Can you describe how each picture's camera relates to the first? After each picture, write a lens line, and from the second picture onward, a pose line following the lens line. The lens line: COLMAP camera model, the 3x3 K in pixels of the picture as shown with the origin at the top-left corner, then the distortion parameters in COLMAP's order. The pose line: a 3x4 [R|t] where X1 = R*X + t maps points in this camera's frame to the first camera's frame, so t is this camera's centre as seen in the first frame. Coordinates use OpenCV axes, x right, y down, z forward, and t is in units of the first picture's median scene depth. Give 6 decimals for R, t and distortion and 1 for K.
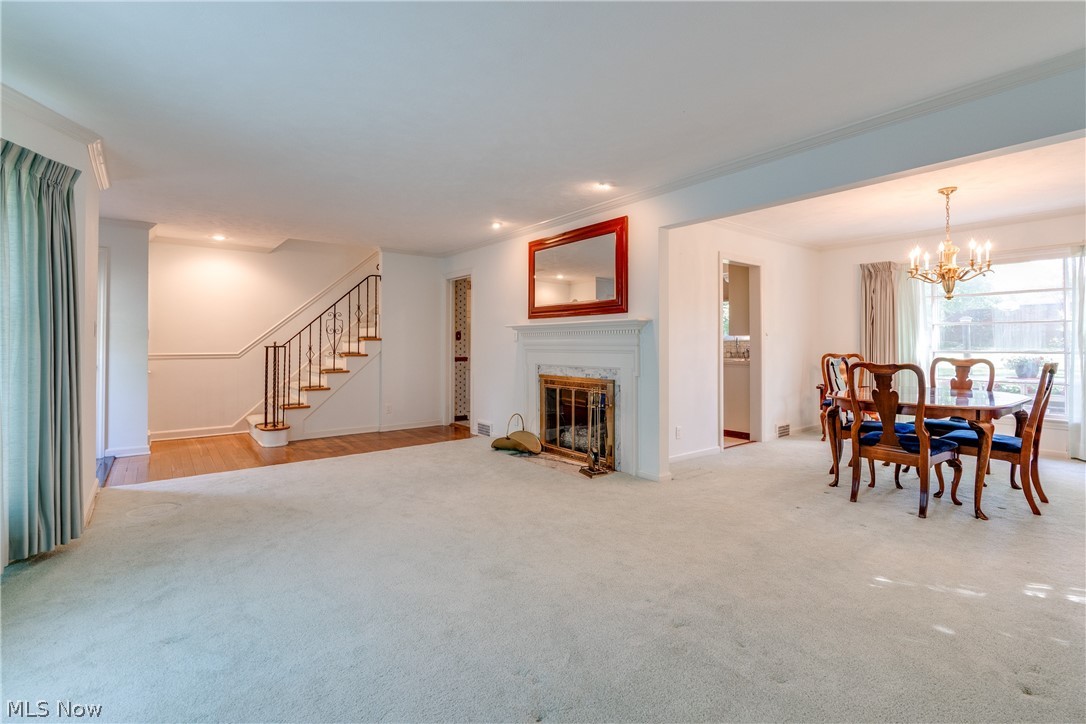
lens RADIAL K [[507.9, 0, 543.1], [0, 507.9, 339.5], [0, 0, 1]] dist [-0.001034, -0.000158]
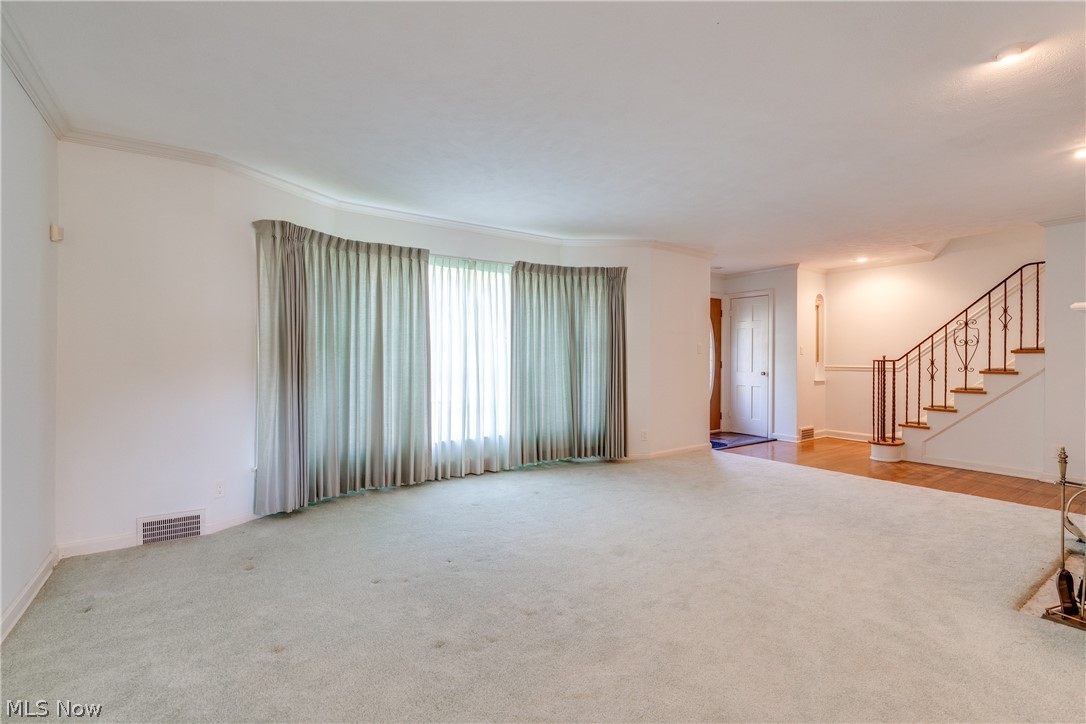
lens RADIAL K [[495.5, 0, 542.7], [0, 495.5, 355.7], [0, 0, 1]] dist [-0.000975, 0.000024]
pose [[-0.064737, -0.003598, -0.997896, 0.457173], [0.007548, 0.999963, -0.004095, 0.003221], [0.997874, -0.007797, -0.064707, 0.380028]]
